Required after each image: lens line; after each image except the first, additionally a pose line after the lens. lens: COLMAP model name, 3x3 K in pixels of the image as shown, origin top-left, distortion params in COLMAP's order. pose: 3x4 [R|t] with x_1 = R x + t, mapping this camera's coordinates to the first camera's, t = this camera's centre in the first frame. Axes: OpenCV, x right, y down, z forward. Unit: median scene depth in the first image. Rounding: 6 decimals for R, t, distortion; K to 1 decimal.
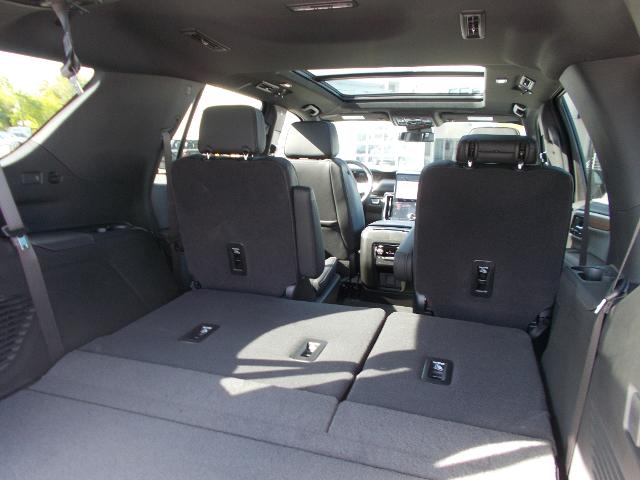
lens RADIAL K [[509.4, 0, 320.0], [0, 509.4, 240.0], [0, 0, 1]] dist [0.014261, 0.008936]
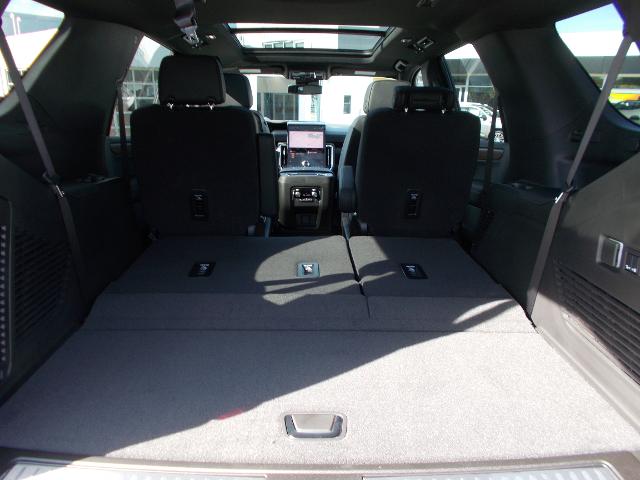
lens RADIAL K [[509.4, 0, 320.0], [0, 509.4, 240.0], [0, 0, 1]] dist [0.014261, 0.008936]
pose [[0.941142, -0.097377, 0.323680, -0.285244], [0.069990, 0.992992, 0.095232, 0.026124], [-0.330685, -0.066973, 0.941362, -0.097857]]
